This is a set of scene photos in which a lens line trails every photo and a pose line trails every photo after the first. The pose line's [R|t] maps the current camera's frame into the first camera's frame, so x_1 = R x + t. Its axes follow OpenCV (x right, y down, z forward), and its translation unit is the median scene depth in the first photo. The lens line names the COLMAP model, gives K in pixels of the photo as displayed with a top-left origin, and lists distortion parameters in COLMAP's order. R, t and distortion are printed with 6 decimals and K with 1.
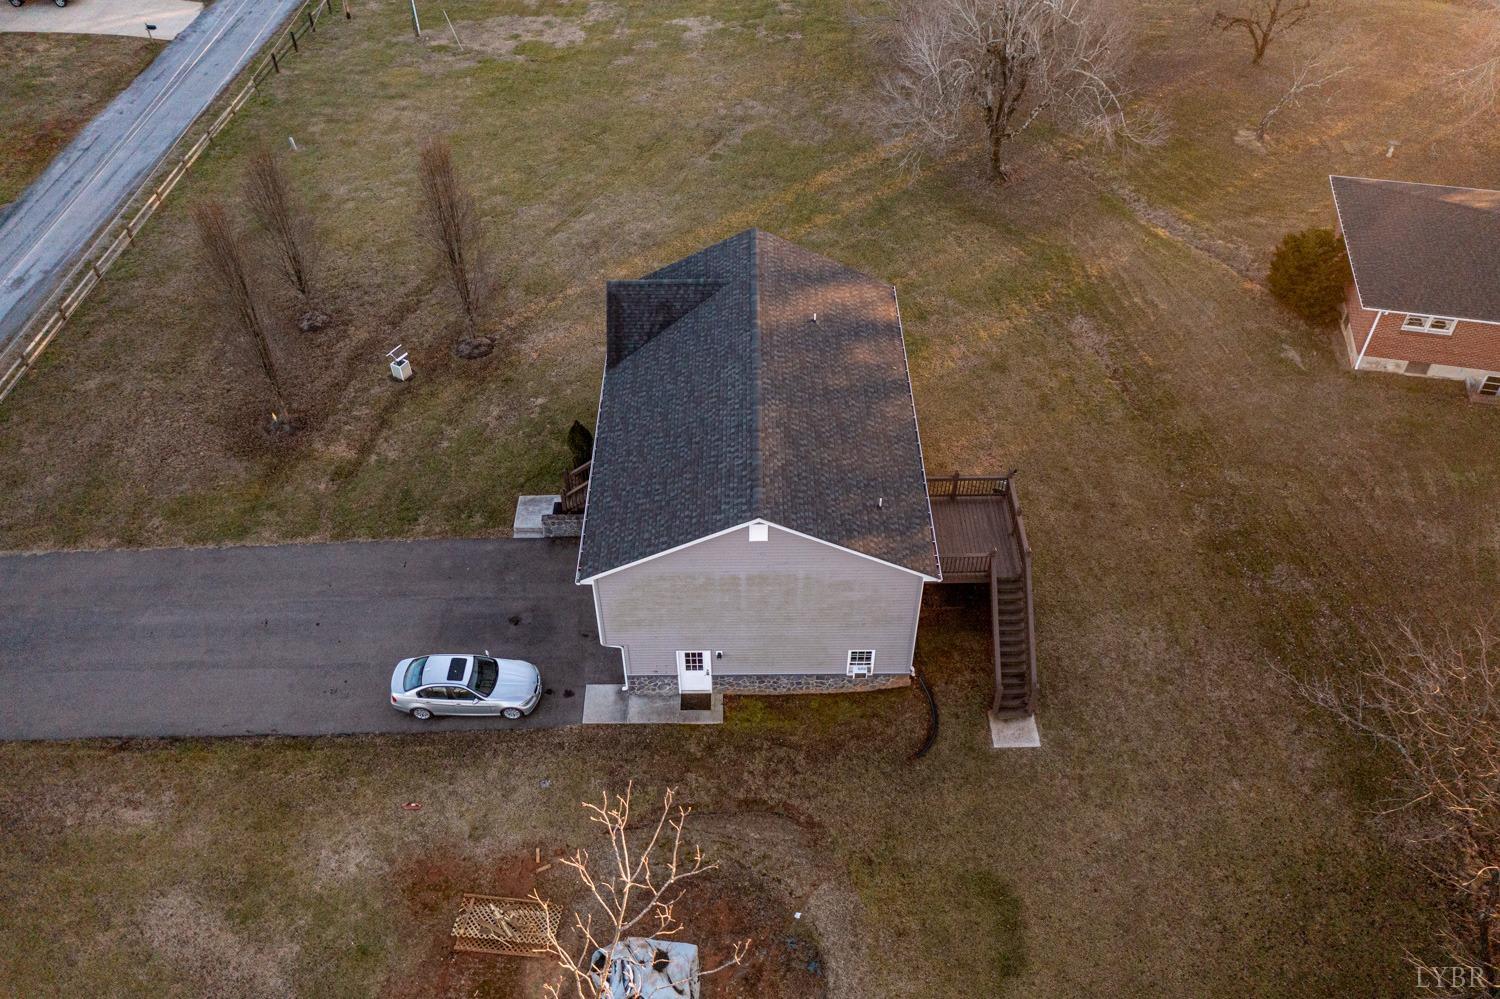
lens RADIAL K [[1192.9, 0, 755.3], [0, 1192.9, 495.5], [0, 0, 1]] dist [0.002389, 0.031553]
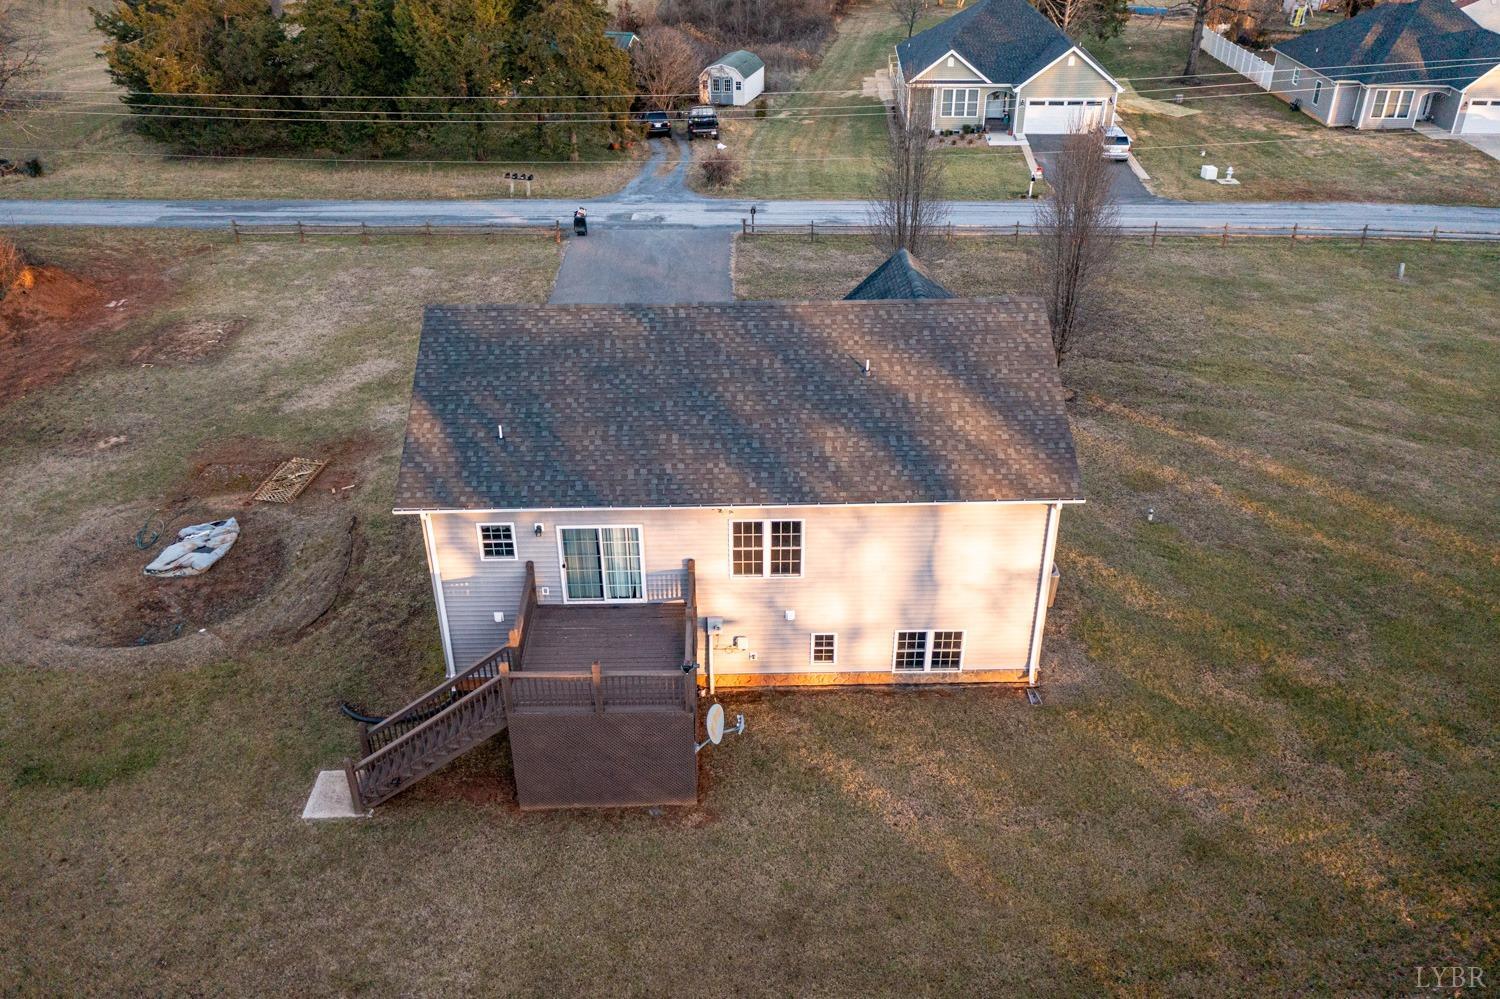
lens RADIAL K [[1192.9, 0, 754.3], [0, 1192.9, 505.9], [0, 0, 1]] dist [0.002389, 0.031553]
pose [[0.011480, 0.513837, -0.857811, 0.715207], [-0.688625, 0.626081, 0.365812, -0.323112], [0.725027, 0.586511, 0.361028, 0.806539]]
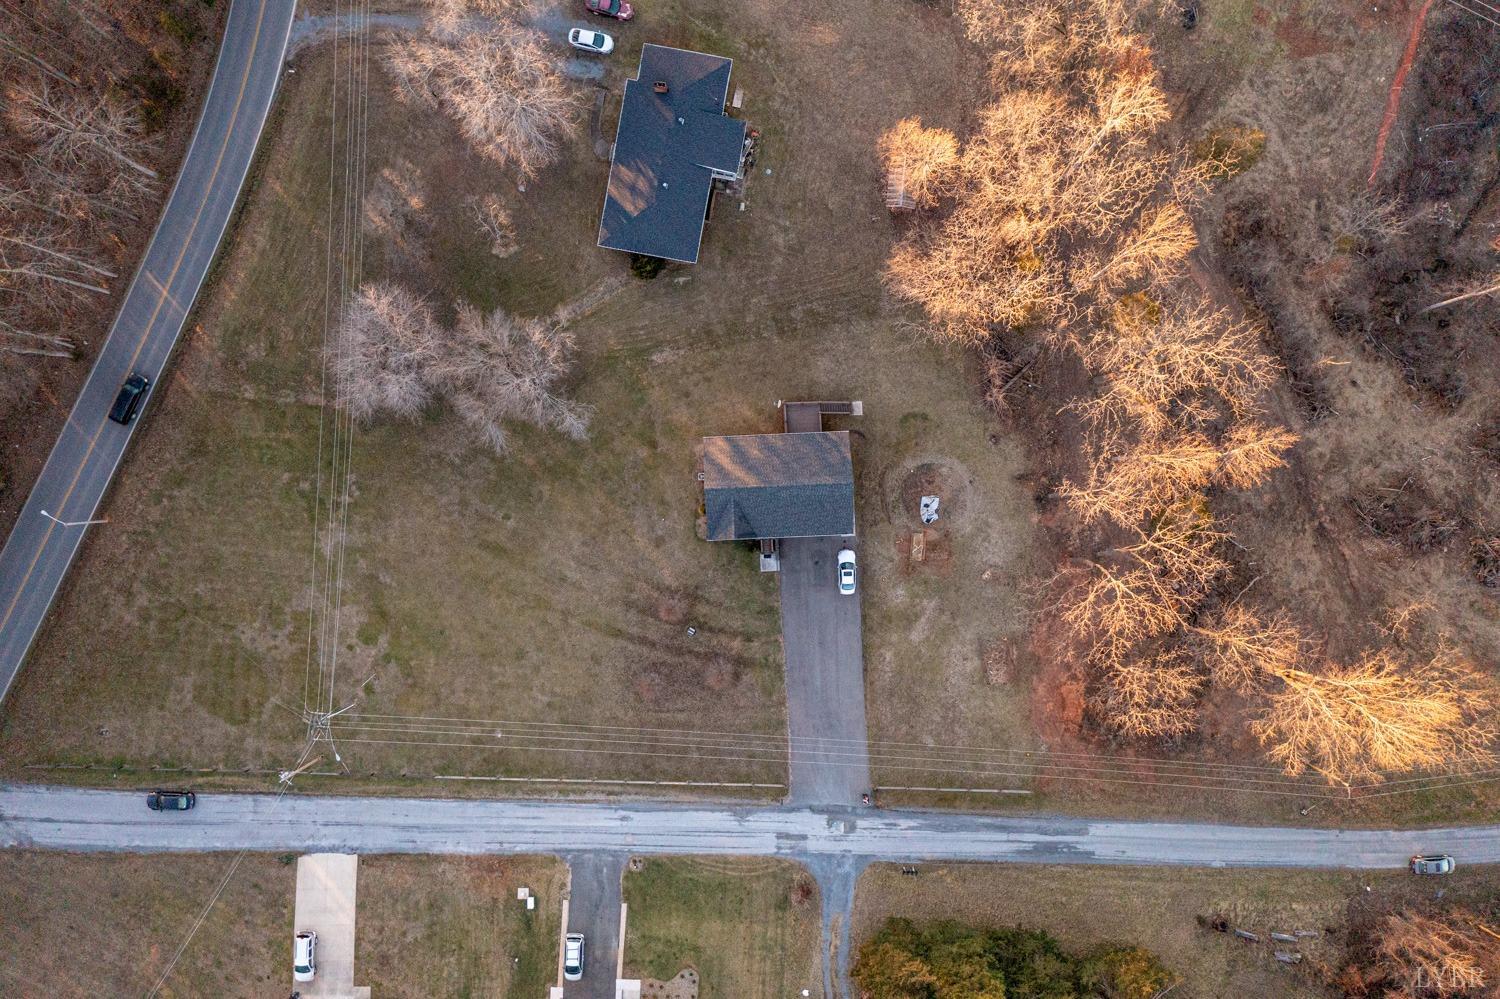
lens RADIAL K [[1192.9, 0, 753.3], [0, 1192.9, 494.2], [0, 0, 1]] dist [0.002389, 0.031553]
pose [[-0.035417, -0.999360, 0.005034, -0.034163], [0.699913, -0.021208, 0.713913, -2.394835], [-0.713350, 0.028808, 0.700216, -1.144528]]
